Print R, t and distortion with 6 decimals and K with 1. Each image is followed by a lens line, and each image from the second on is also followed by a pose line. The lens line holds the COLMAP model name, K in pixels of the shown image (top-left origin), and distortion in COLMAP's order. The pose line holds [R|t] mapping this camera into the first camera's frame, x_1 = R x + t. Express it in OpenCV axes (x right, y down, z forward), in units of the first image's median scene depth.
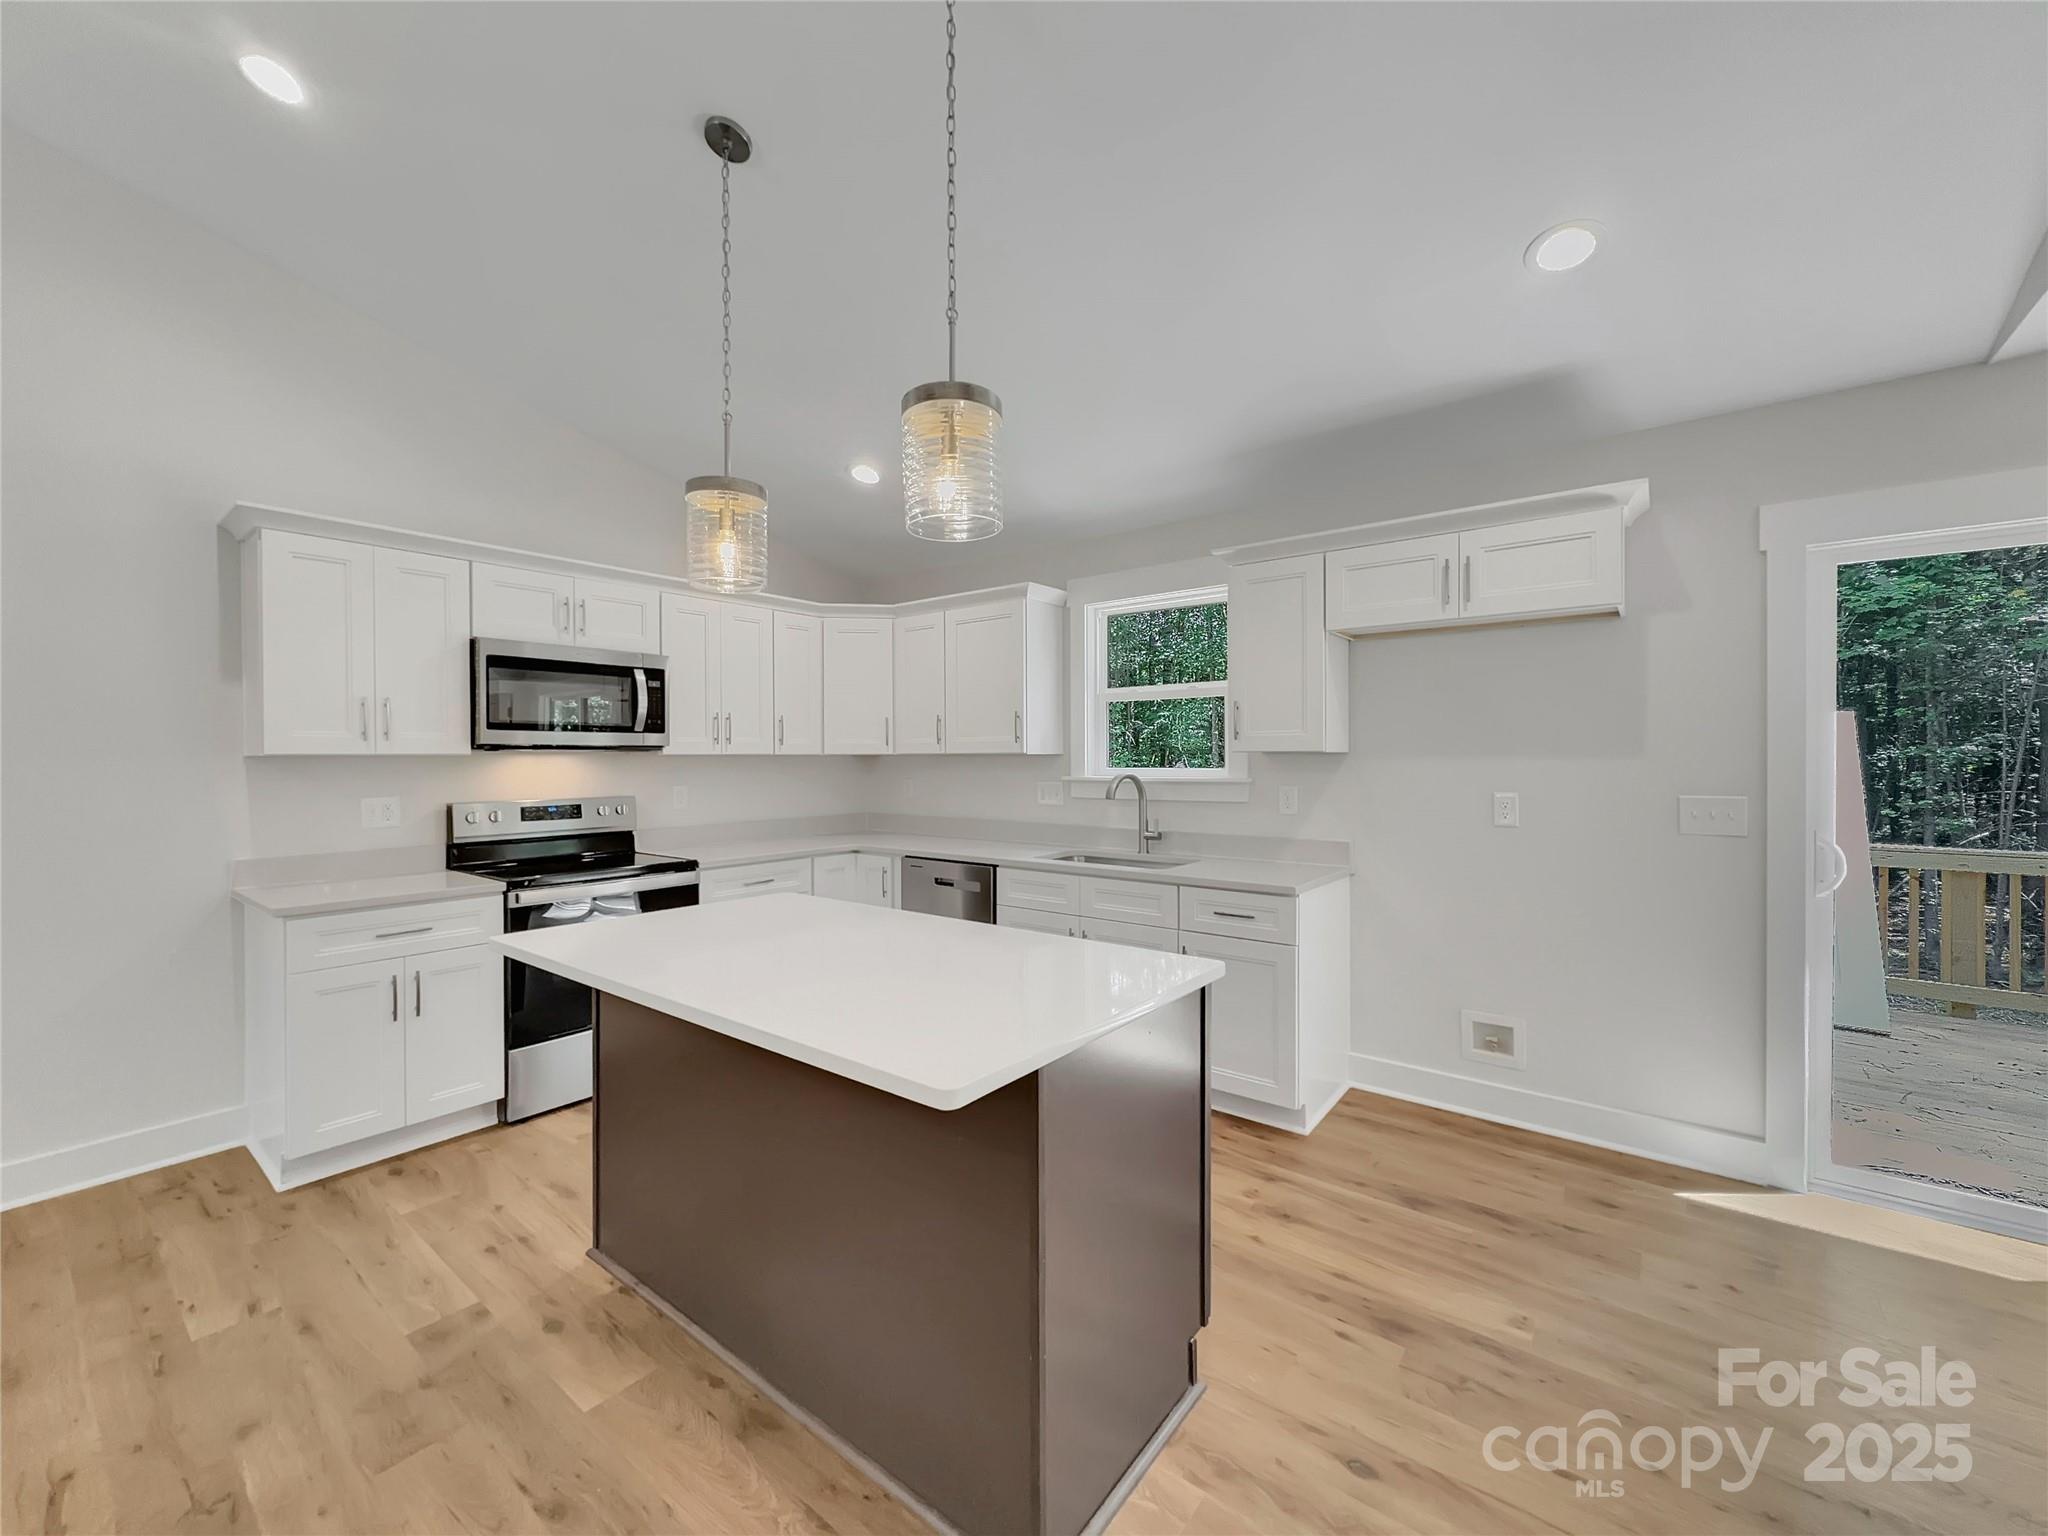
lens RADIAL K [[833.4, 0, 1028.0], [0, 833.4, 760.7], [0, 0, 1]] dist [-0.002560, 0.000800]
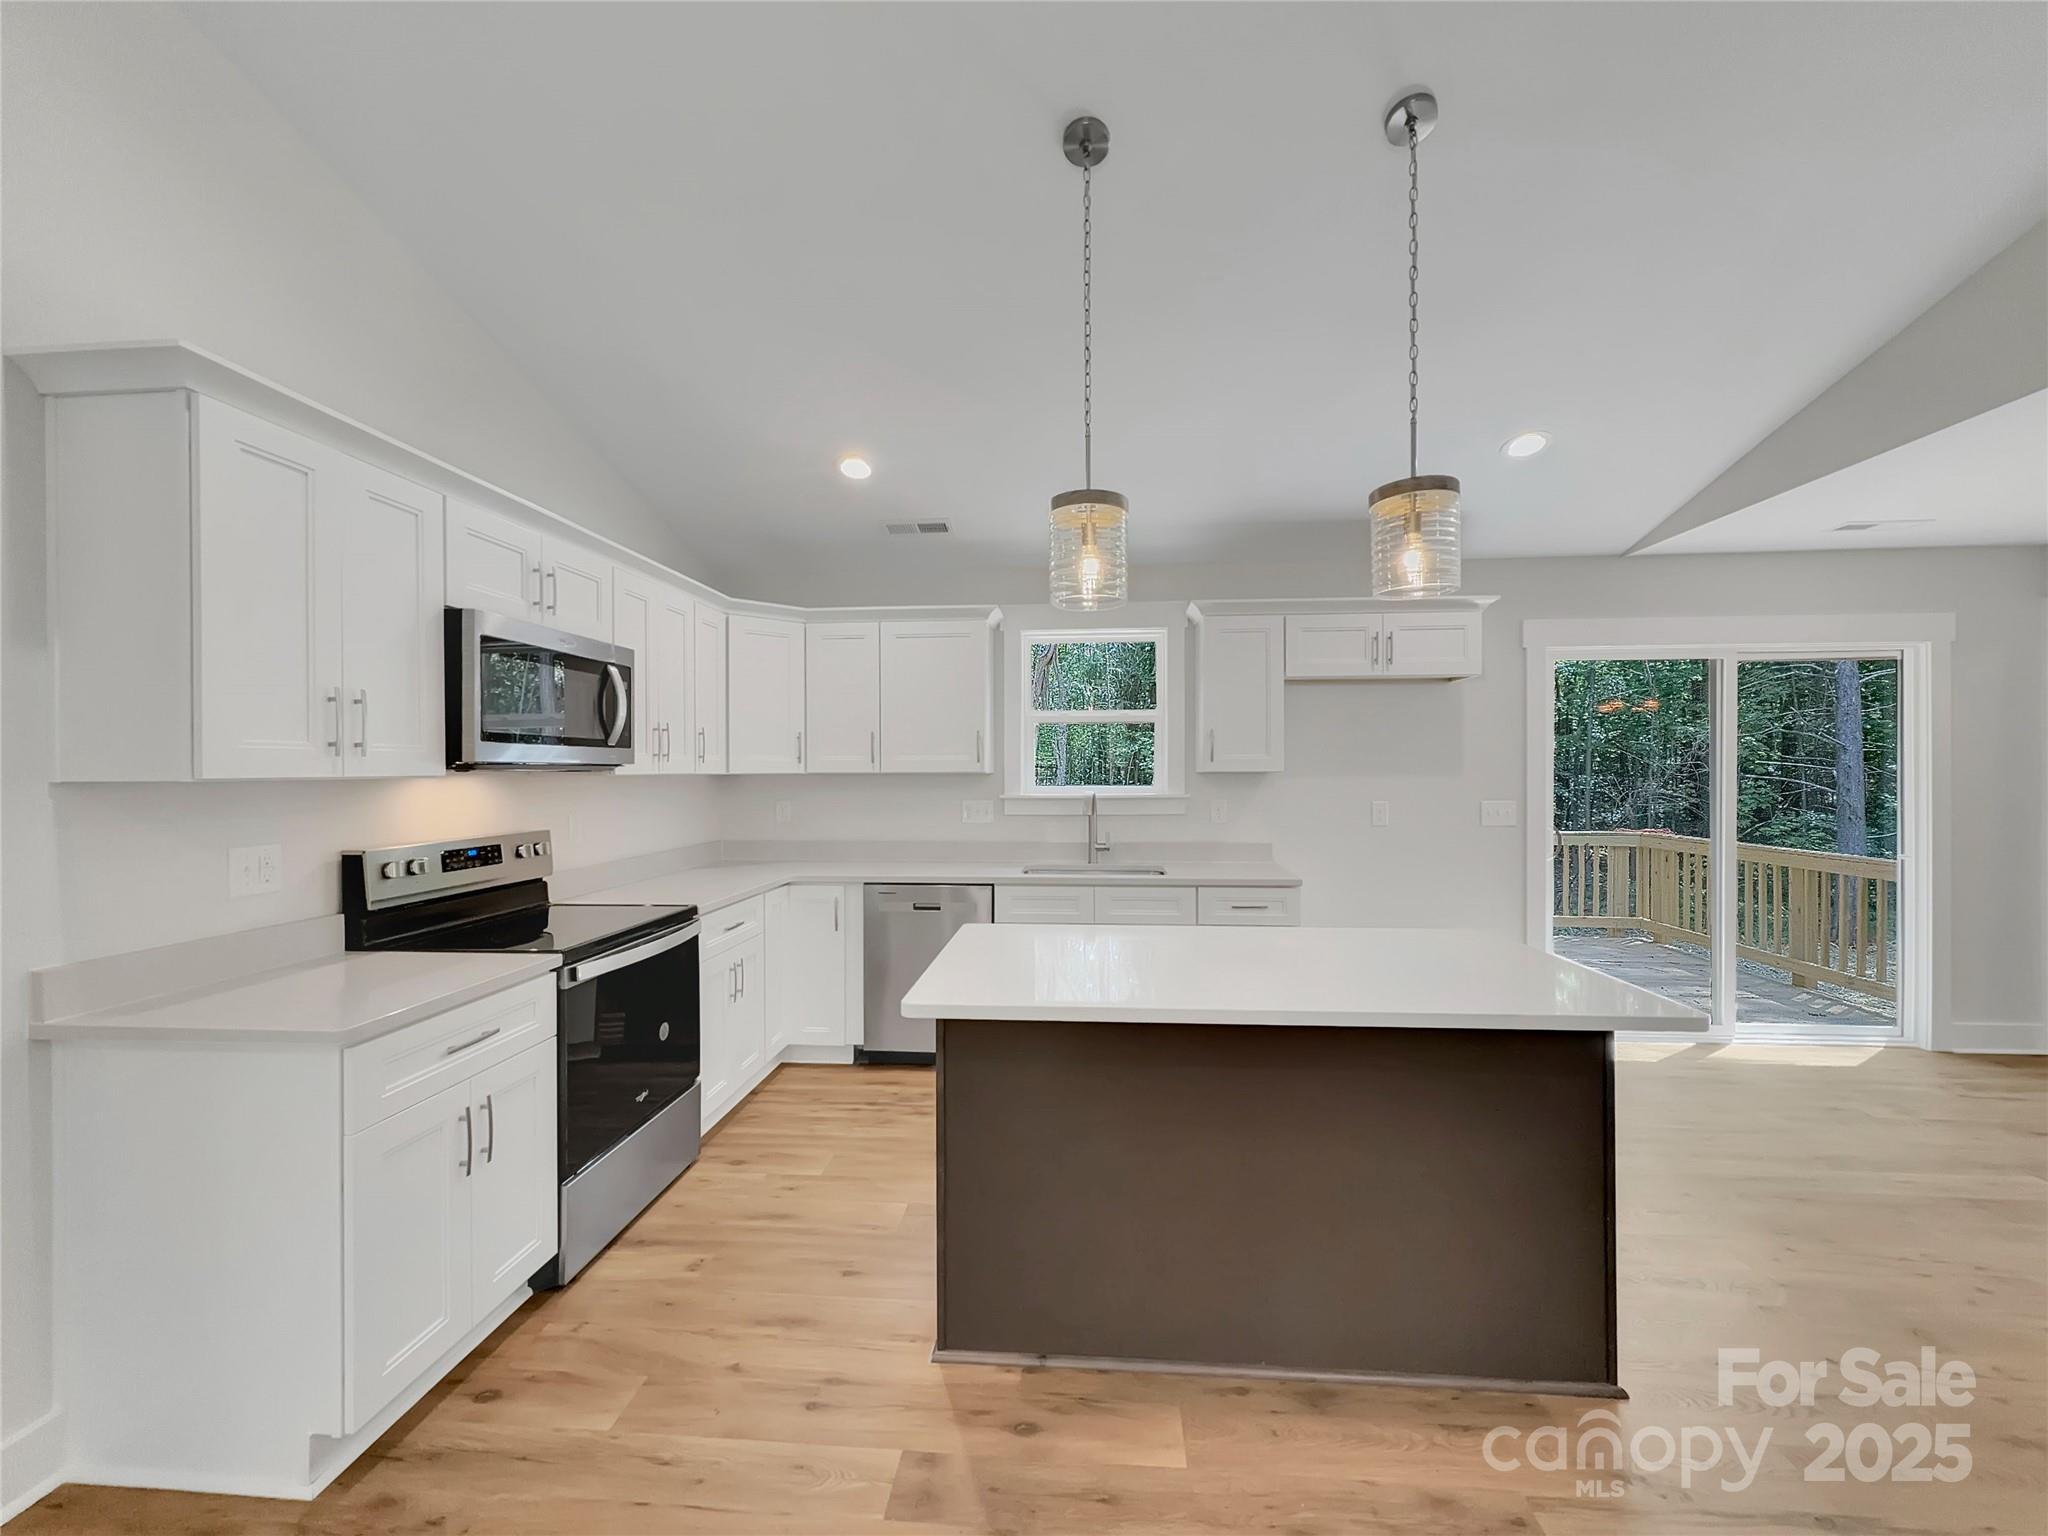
lens RADIAL K [[833.4, 0, 1020.8], [0, 833.4, 772.3], [0, 0, 1]] dist [-0.002560, 0.000800]
pose [[0.831113, -0.001100, 0.556103, -0.582208], [0.002752, 0.999994, -0.002135, -0.007885], [-0.556097, 0.003305, 0.831111, 0.146013]]
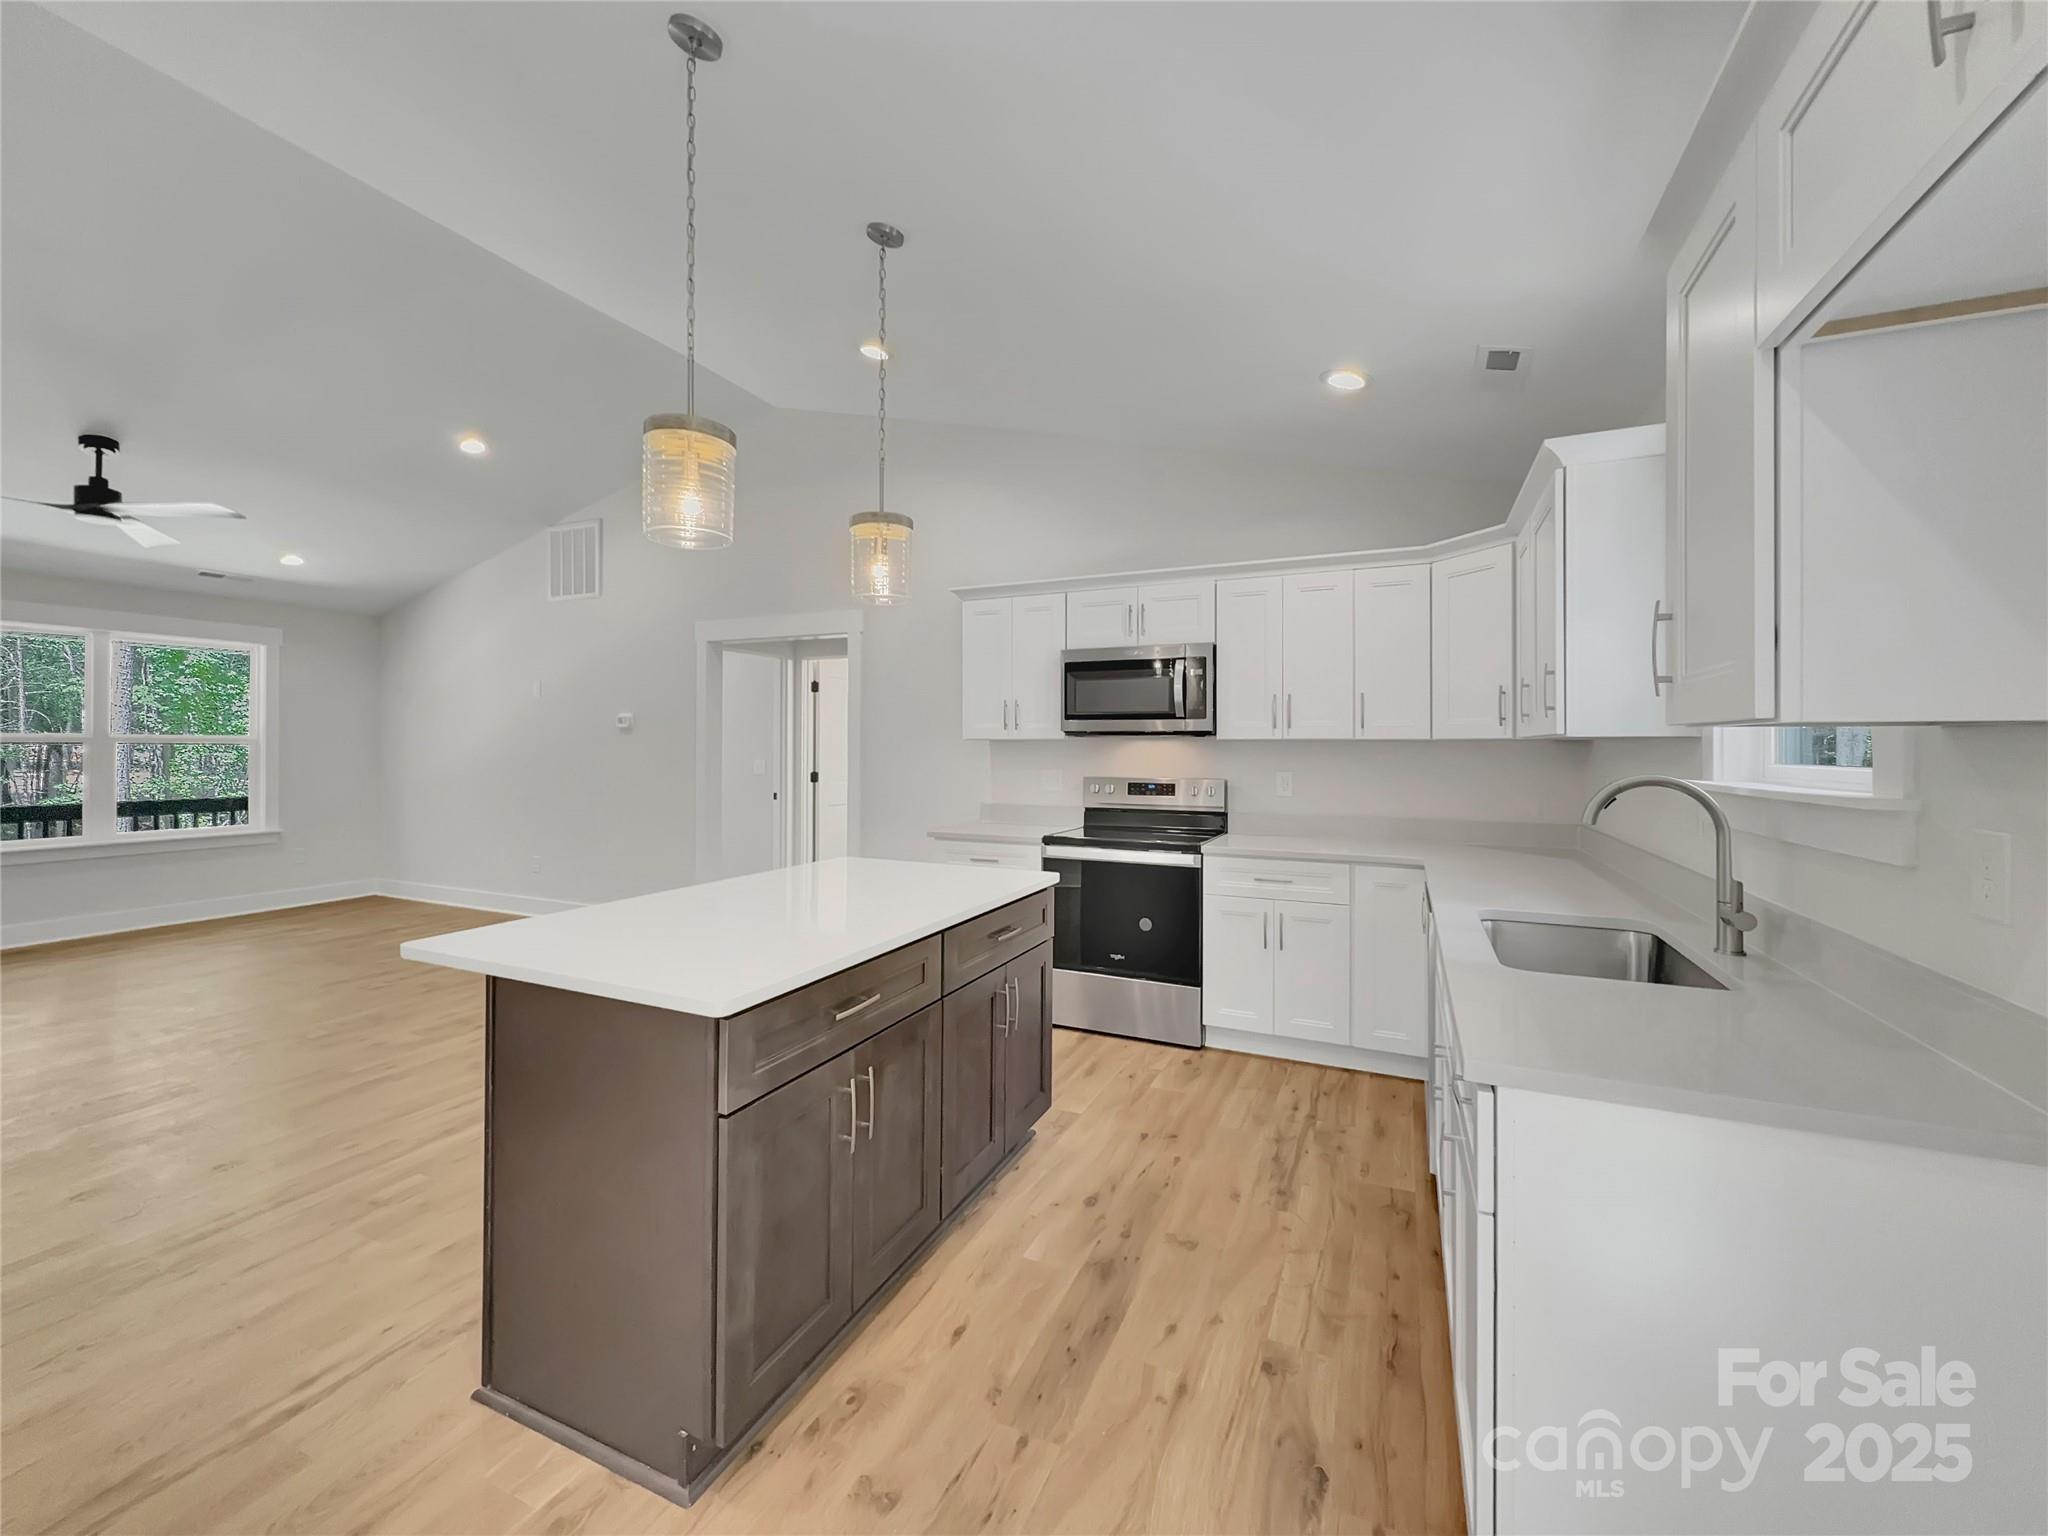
lens RADIAL K [[833.4, 0, 1012.1], [0, 833.4, 748.5], [0, 0, 1]] dist [-0.002560, 0.000800]
pose [[0.221729, 0.007933, -0.975076, 0.530124], [-0.008197, 0.999947, 0.006272, -0.000304], [0.975074, 0.006602, 0.221782, 0.554993]]
